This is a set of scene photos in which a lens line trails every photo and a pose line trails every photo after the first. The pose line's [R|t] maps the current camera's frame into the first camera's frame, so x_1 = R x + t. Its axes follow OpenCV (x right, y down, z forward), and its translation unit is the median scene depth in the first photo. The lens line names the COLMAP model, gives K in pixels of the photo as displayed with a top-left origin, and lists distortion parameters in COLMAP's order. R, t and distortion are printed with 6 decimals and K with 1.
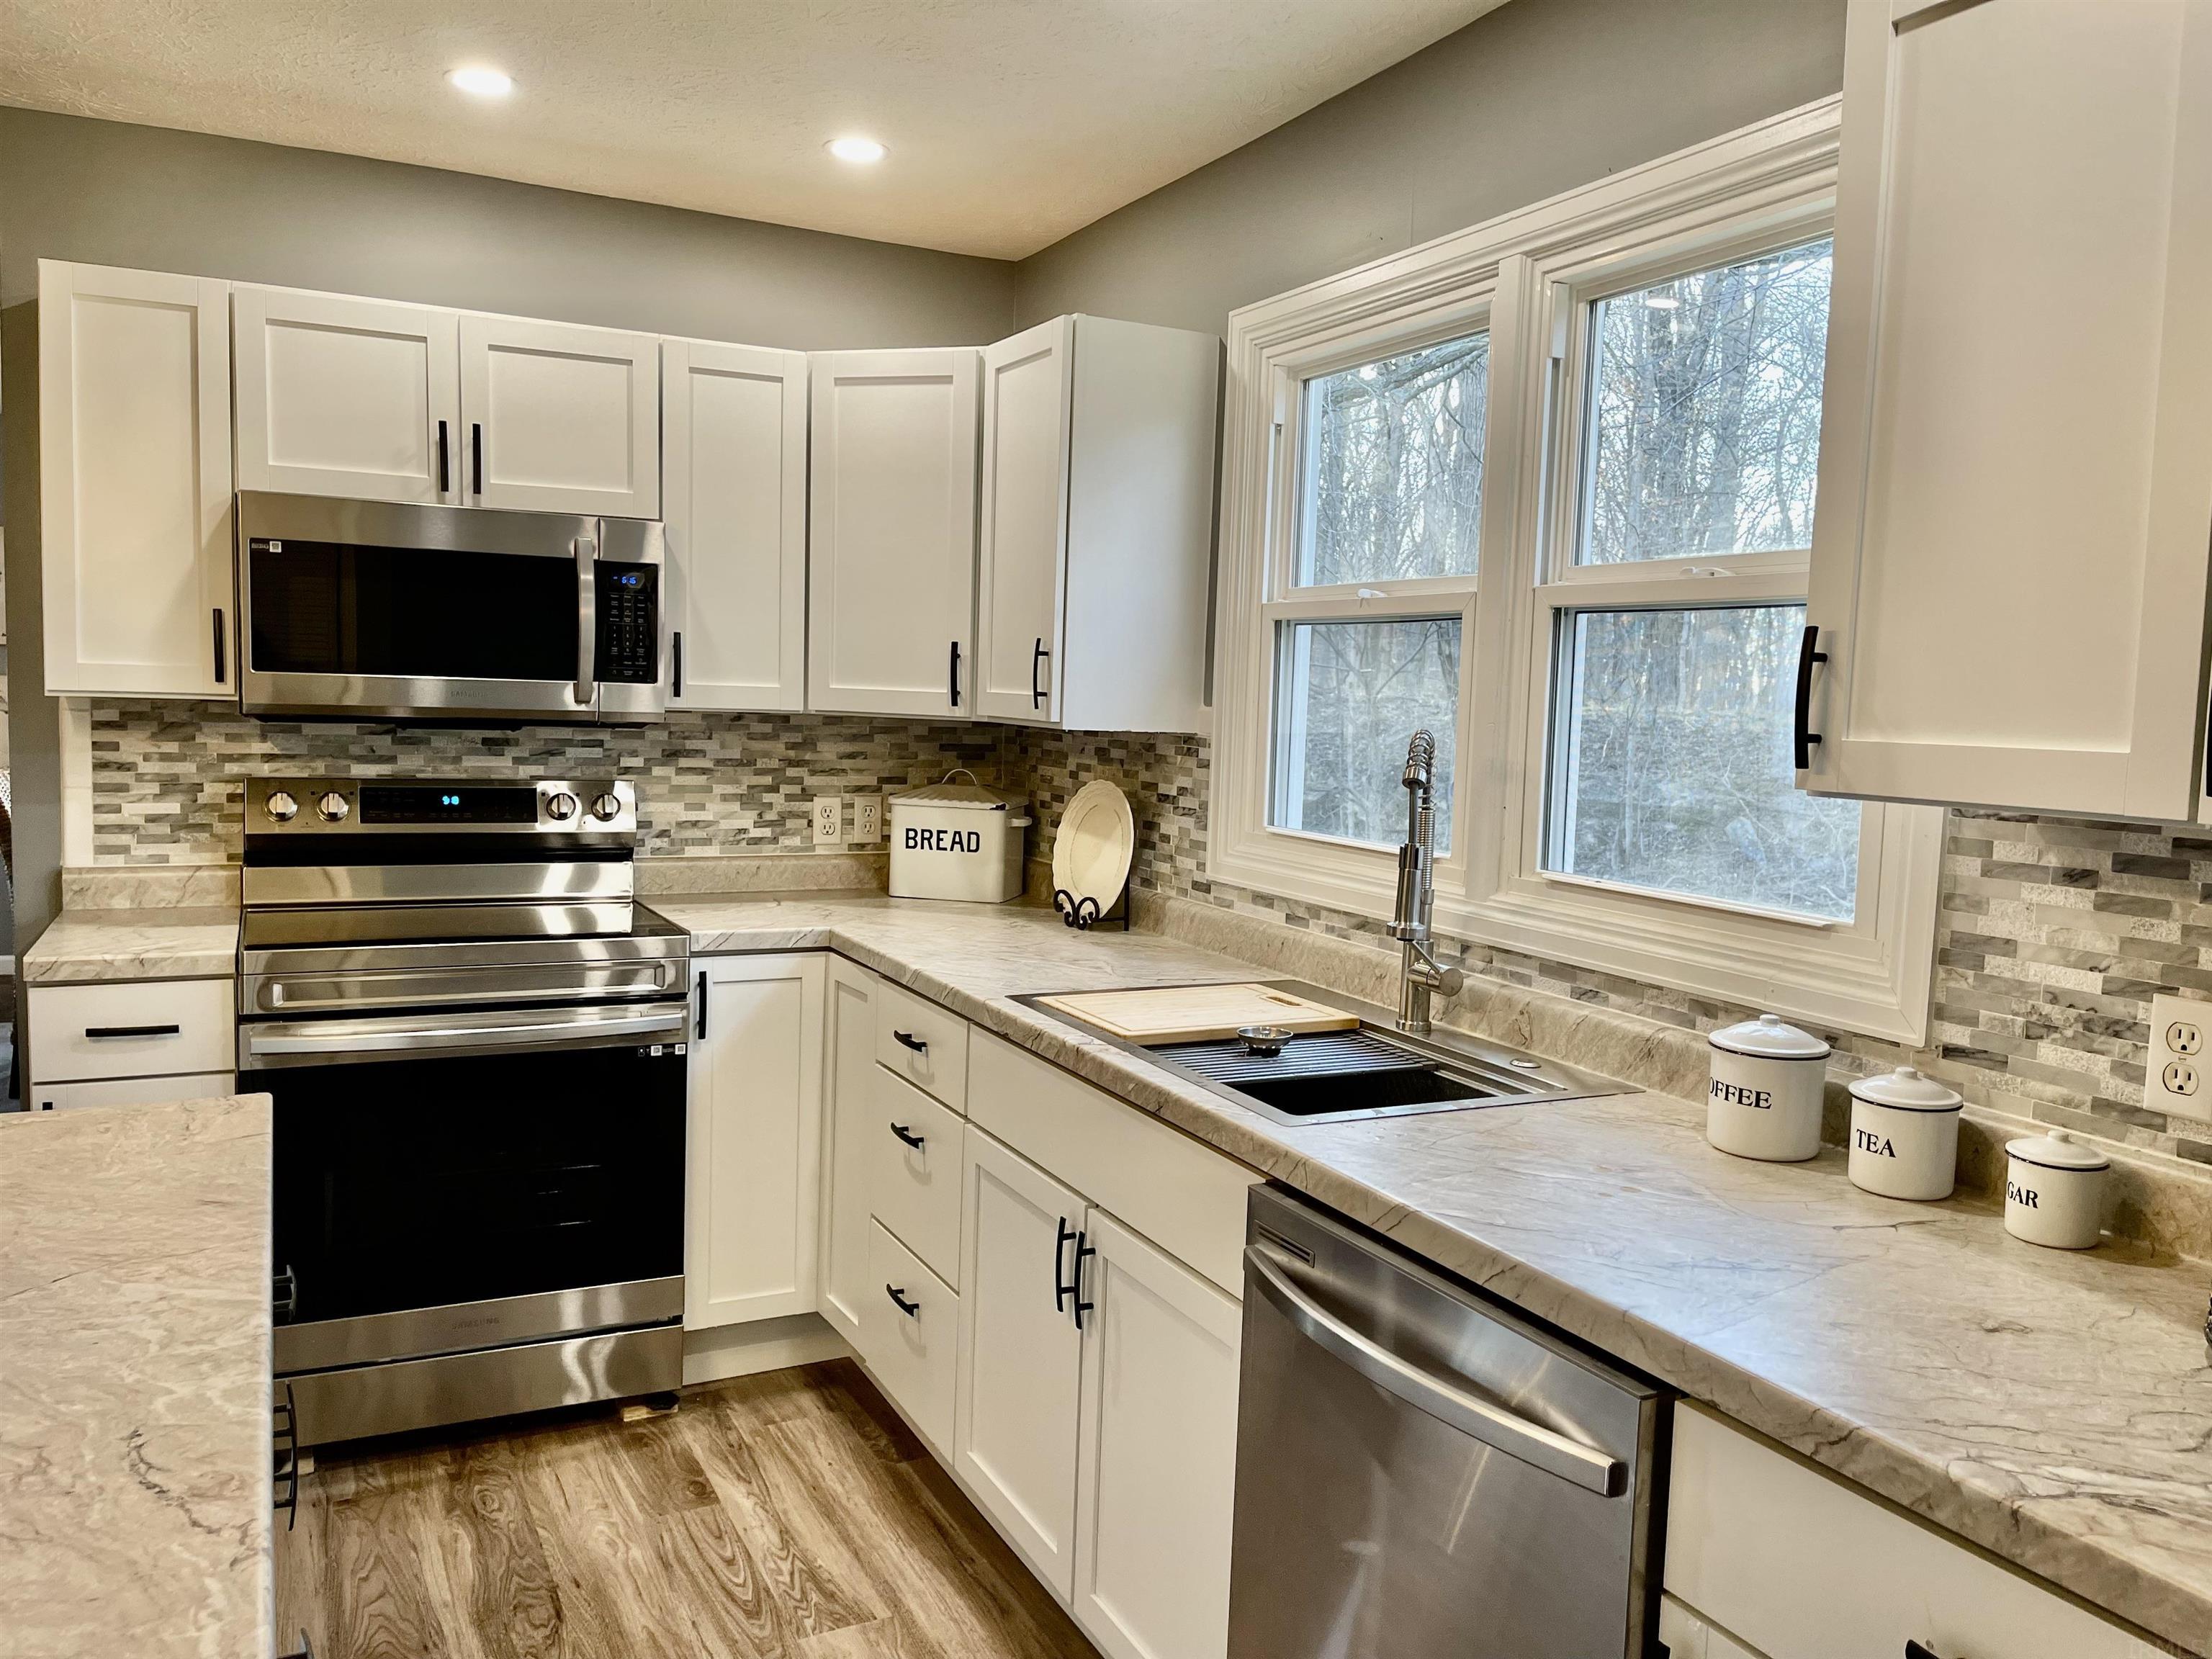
lens RADIAL K [[1664.8, 0, 1109.7], [0, 1664.8, 838.0], [0, 0, 1]] dist [0.034478, -0.028146]
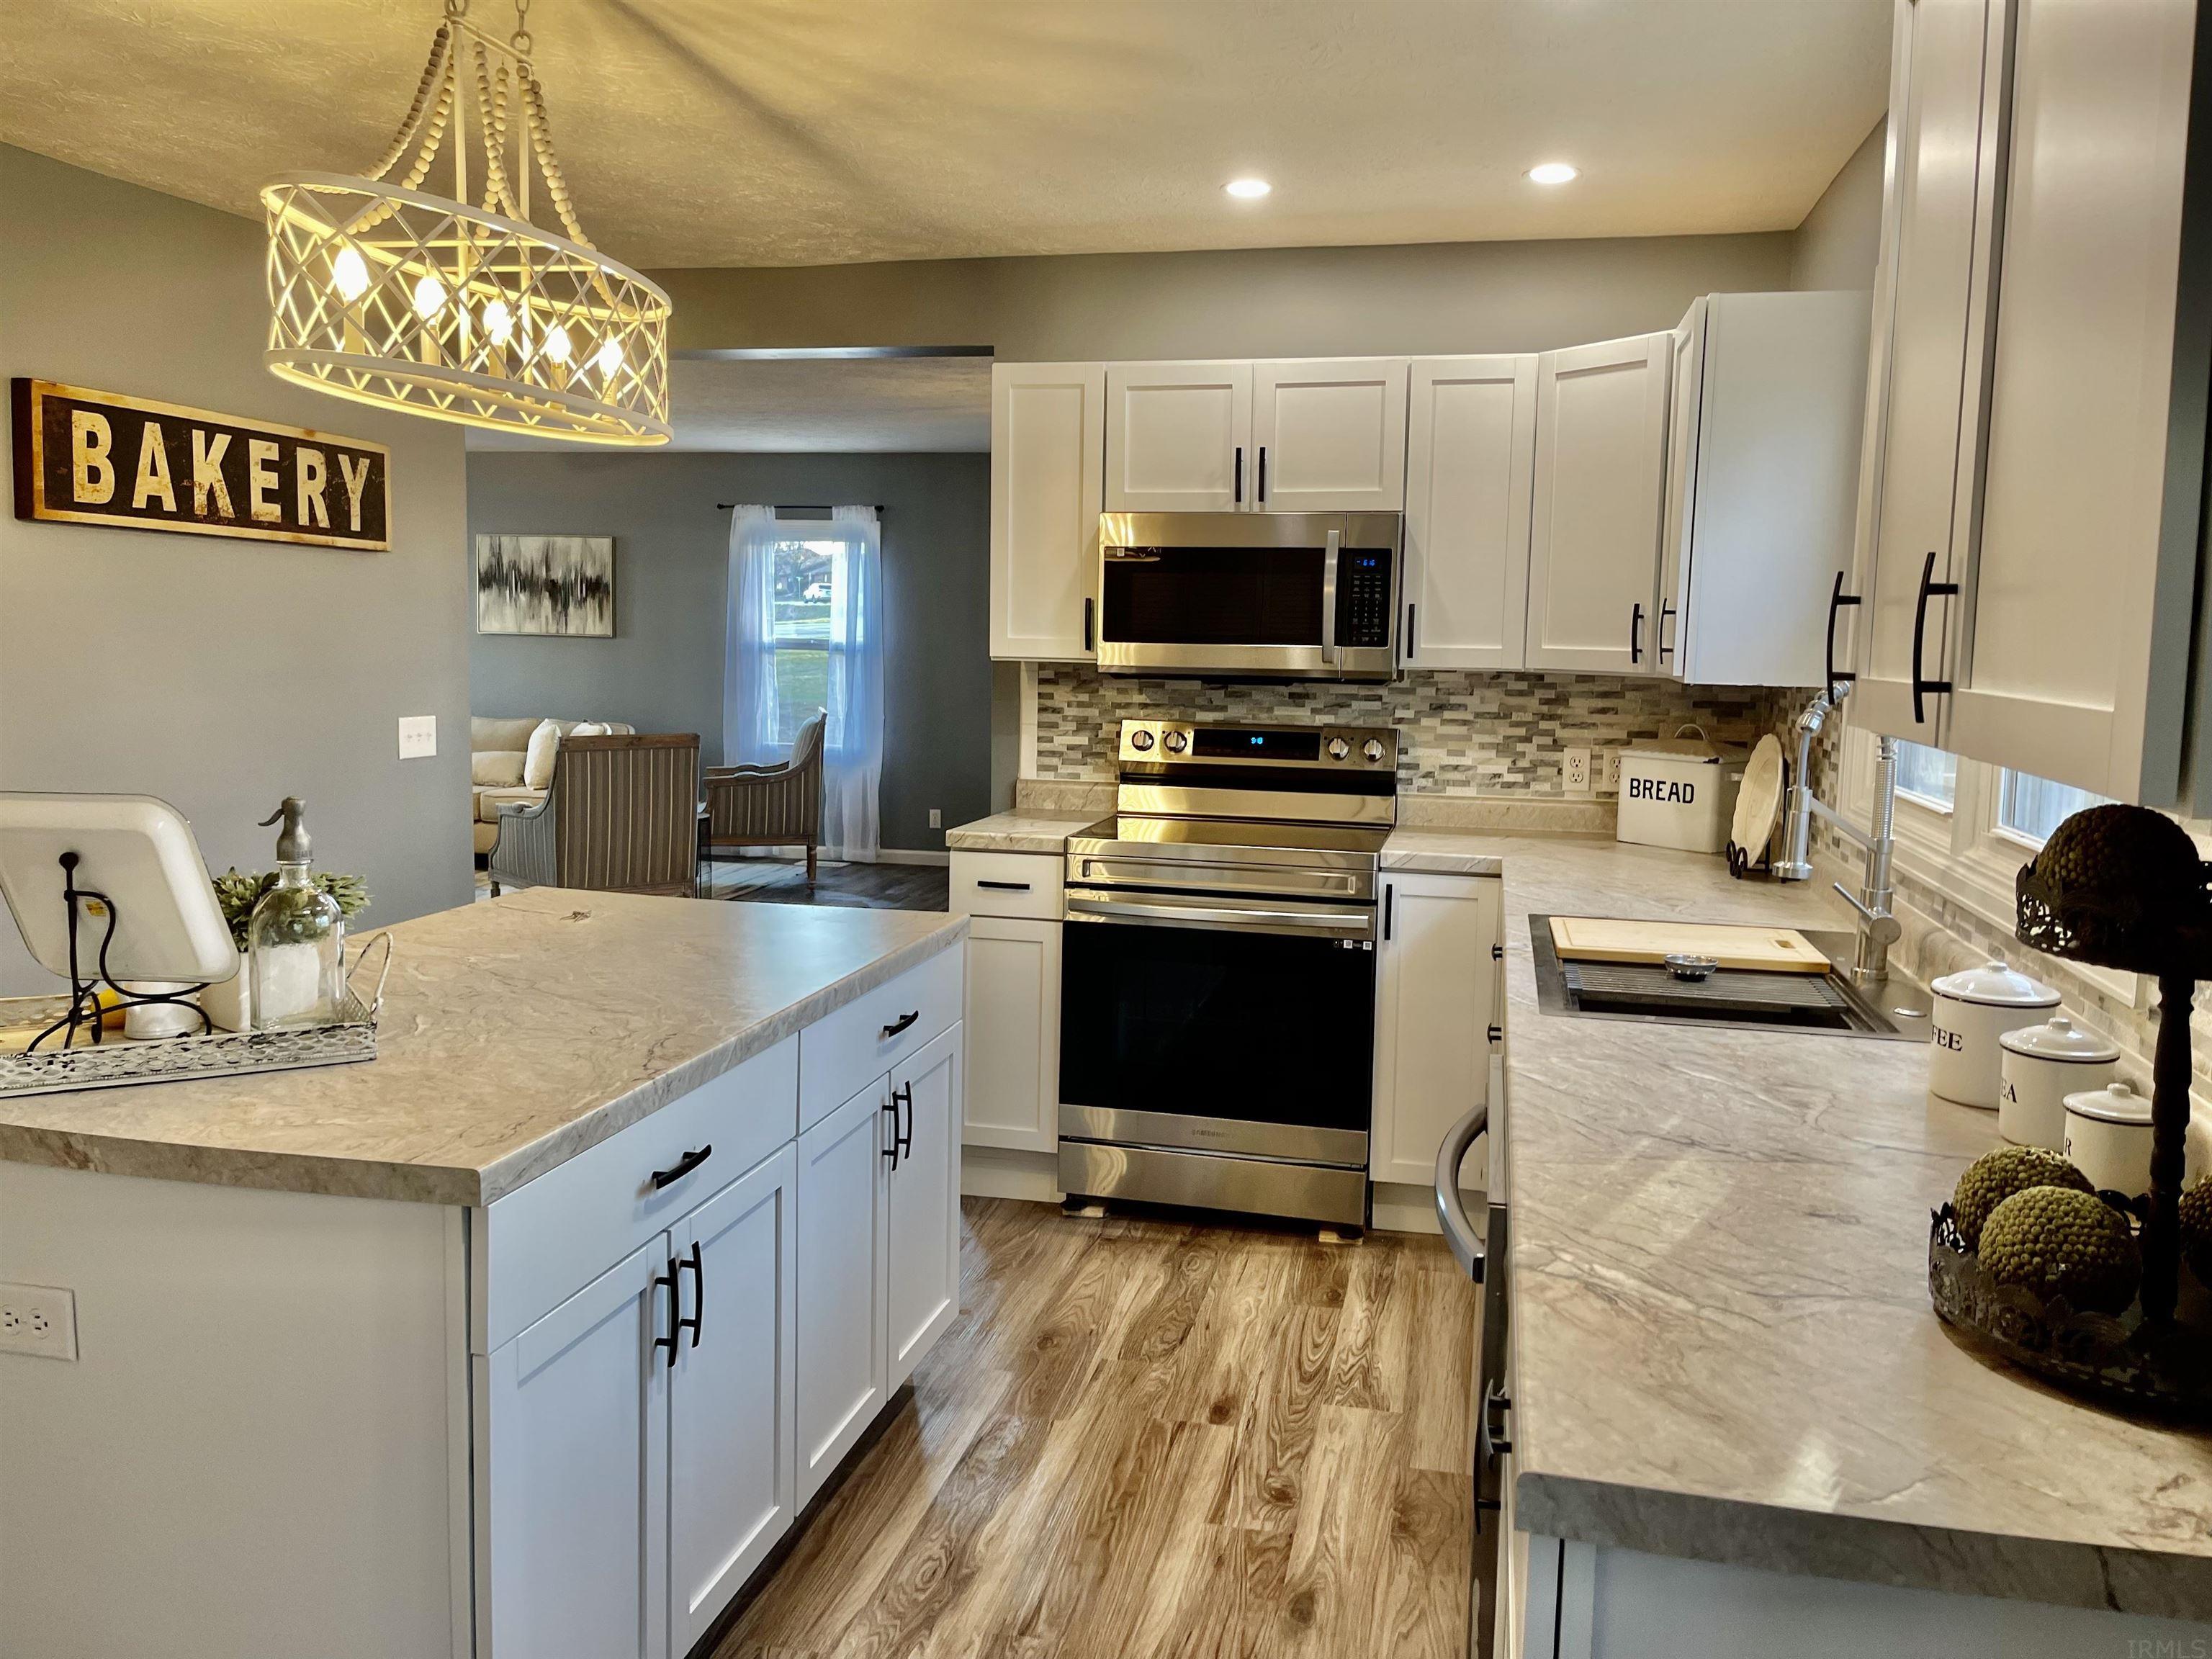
lens RADIAL K [[1664.8, 0, 1109.8], [0, 1664.8, 812.4], [0, 0, 1]] dist [0.034478, -0.028146]
pose [[0.762784, 0.051018, -0.644637, 0.369736], [-0.051421, 0.998512, 0.018179, 0.016150], [0.644605, 0.019281, 0.764272, -0.052320]]
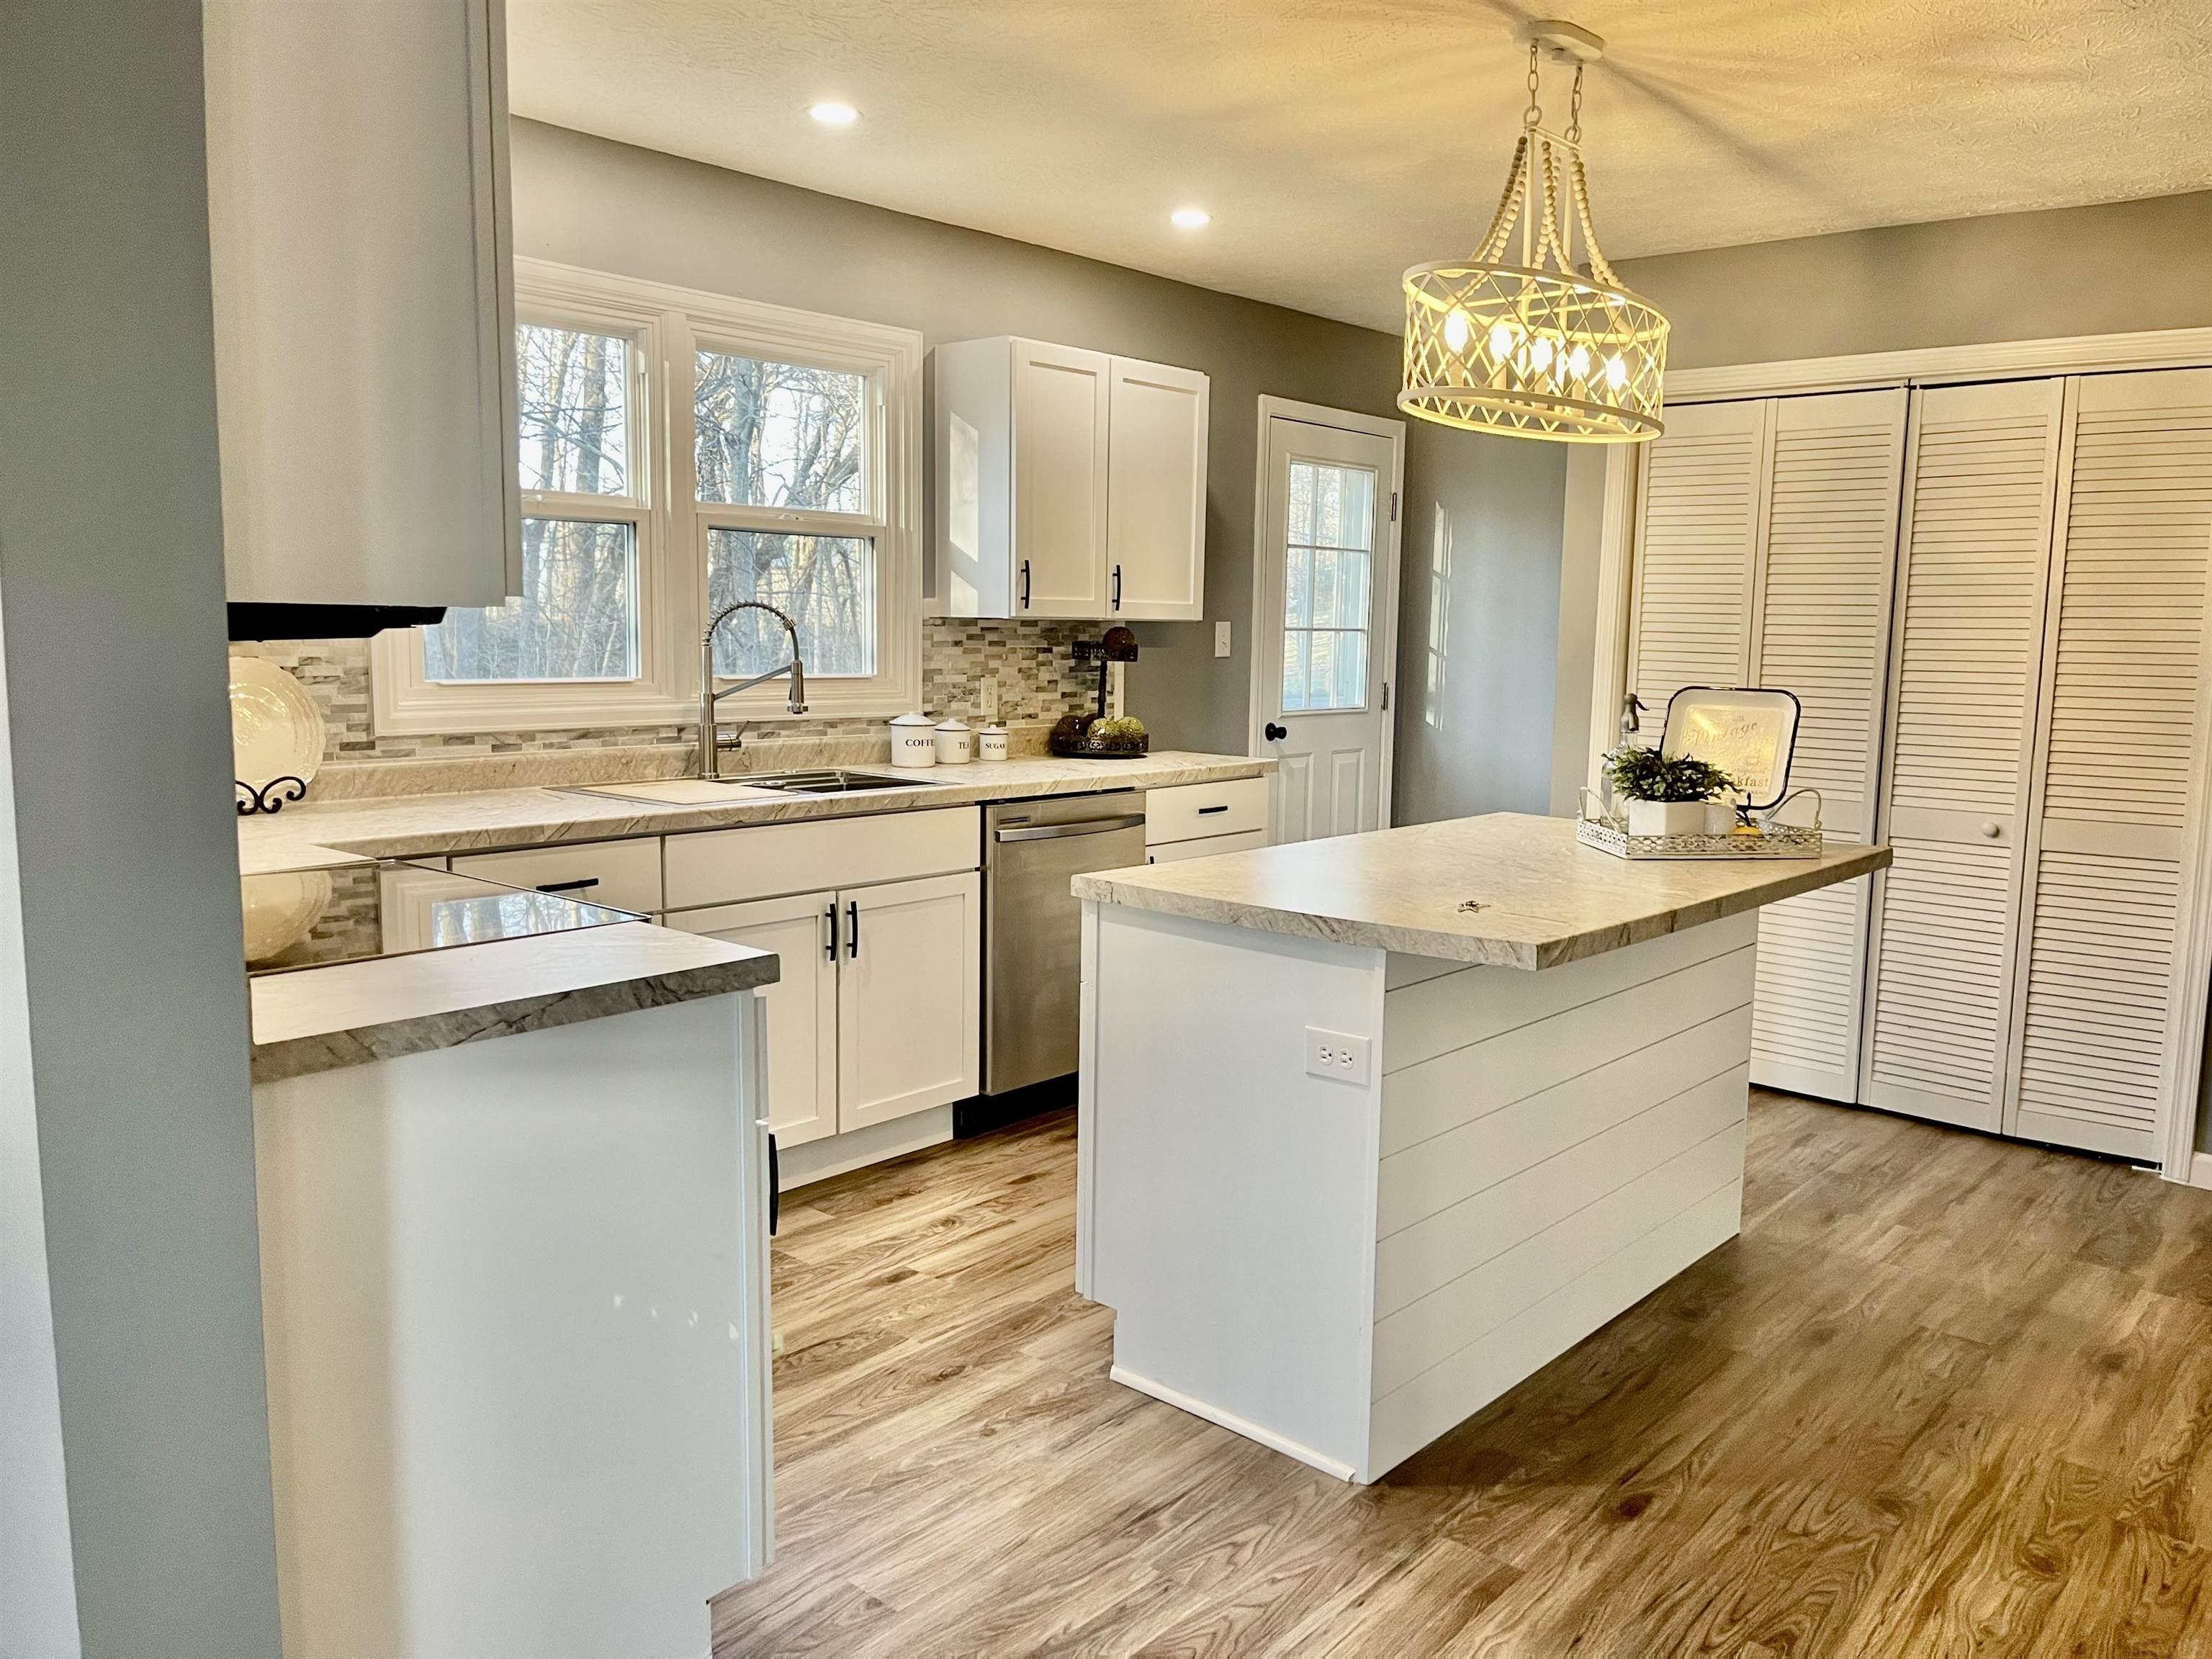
lens RADIAL K [[1664.8, 0, 1109.3], [0, 1664.8, 835.7], [0, 0, 1]] dist [0.034478, -0.028146]
pose [[-0.366889, -0.152114, 0.917744, -1.224069], [0.059012, 0.980748, 0.186148, -0.094596], [-0.928391, 0.122454, -0.350849, 0.992523]]
